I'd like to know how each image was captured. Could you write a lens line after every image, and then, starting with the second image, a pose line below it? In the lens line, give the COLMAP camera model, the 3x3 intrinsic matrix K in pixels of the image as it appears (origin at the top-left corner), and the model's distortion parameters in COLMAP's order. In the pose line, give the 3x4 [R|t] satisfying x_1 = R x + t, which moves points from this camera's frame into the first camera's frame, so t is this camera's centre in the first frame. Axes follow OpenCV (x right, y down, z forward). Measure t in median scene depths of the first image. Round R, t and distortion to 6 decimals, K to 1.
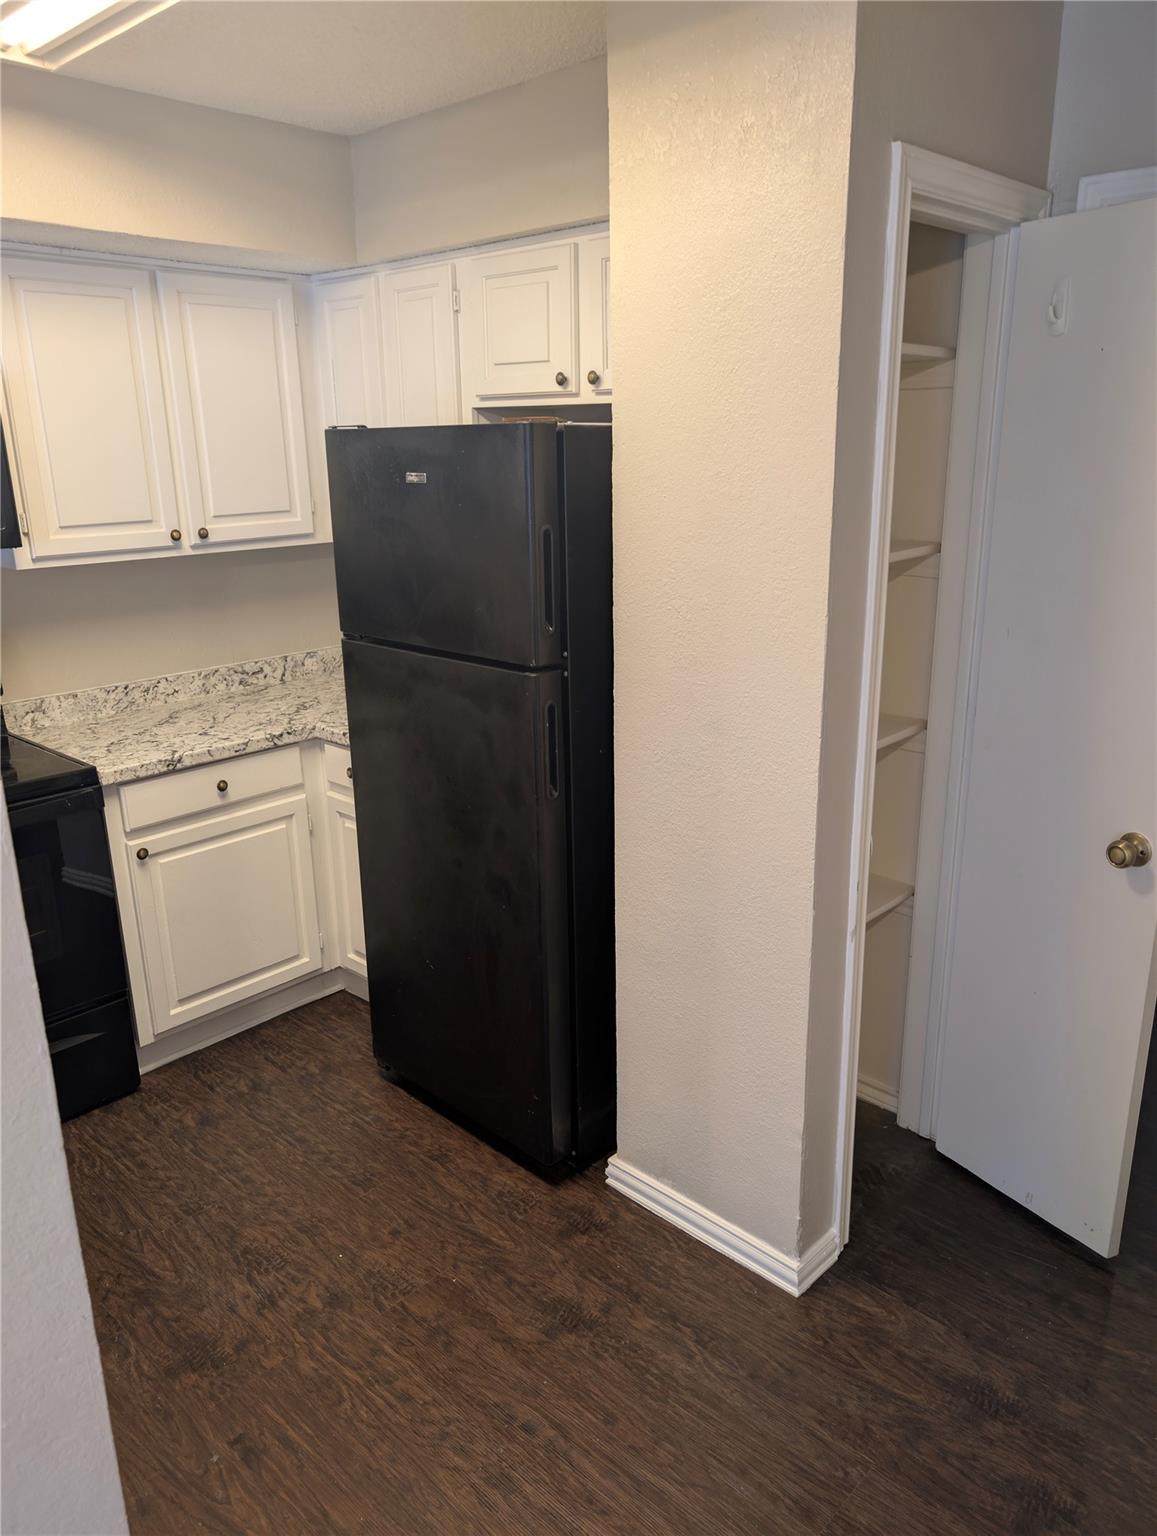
lens RADIAL K [[1100.3, 0, 578.5], [0, 1100.3, 768.0], [0, 0, 1]] dist [0.003603, -0.009250]
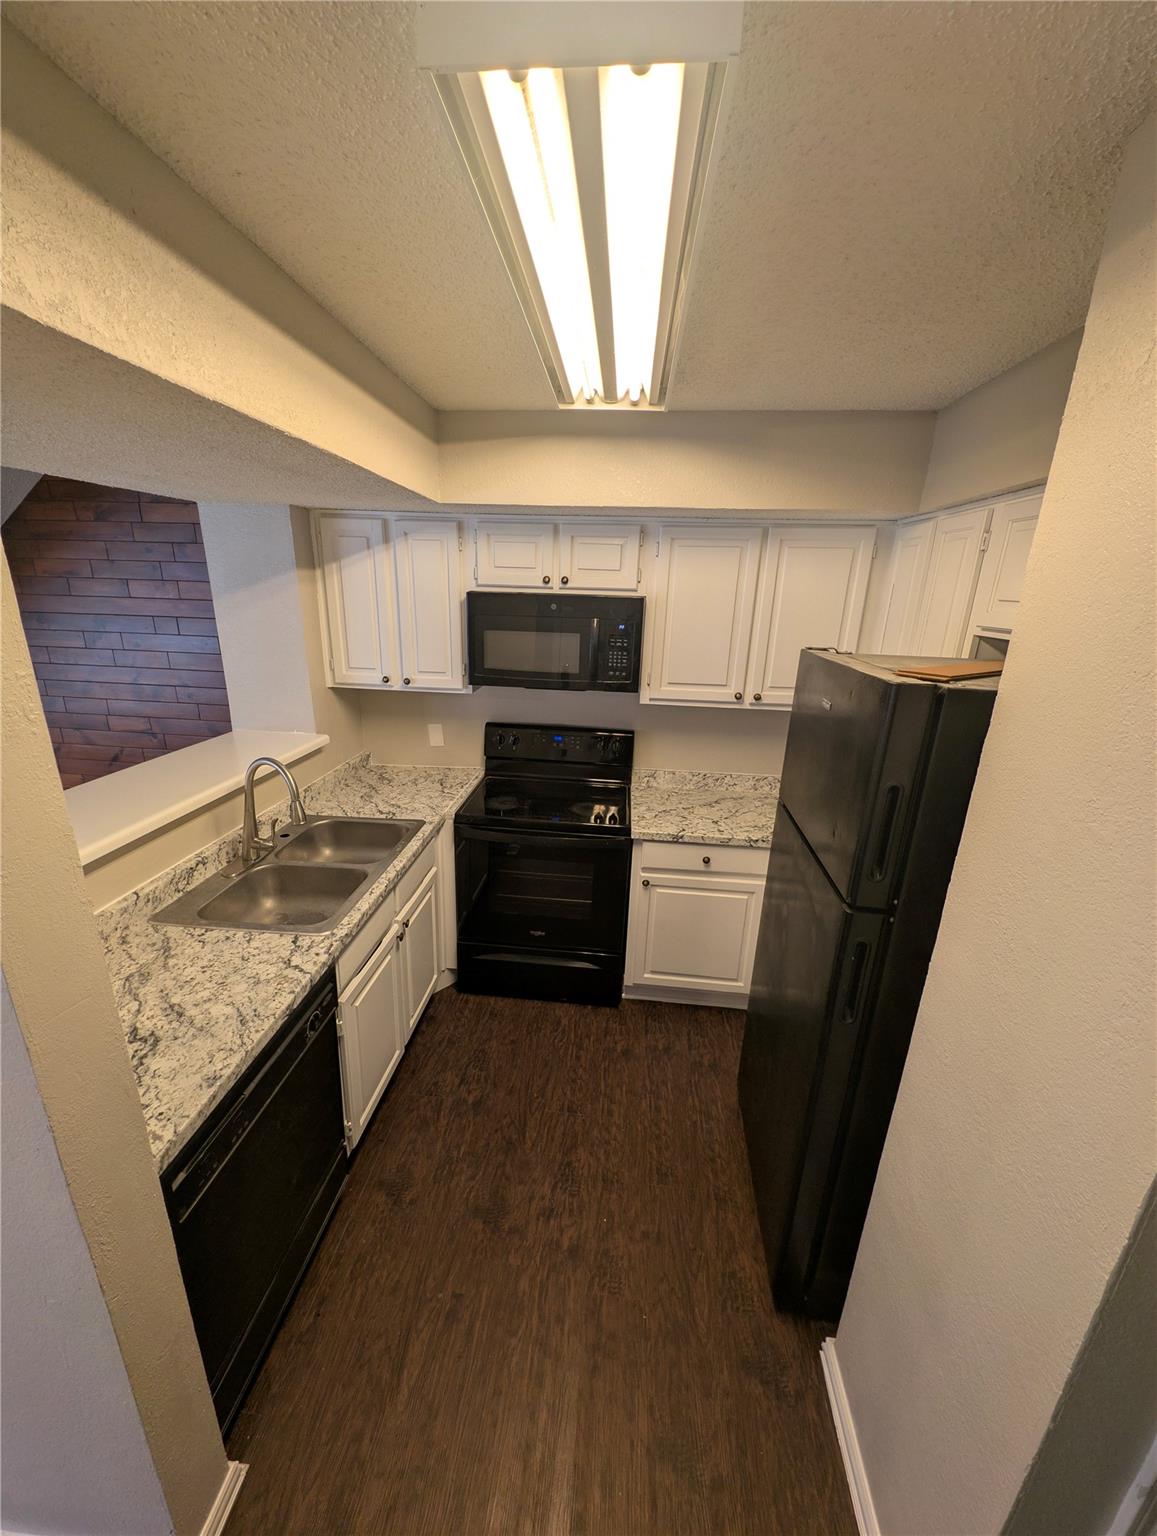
lens RADIAL K [[572.3, 0, 569.1], [0, 572.3, 763.7], [0, 0, 1]] dist [0.015505, -0.006933]
pose [[0.608556, 0.259701, -0.749810, 0.133084], [-0.261755, 0.957736, 0.119273, -0.165421], [0.749095, 0.123683, 0.650814, 0.324750]]
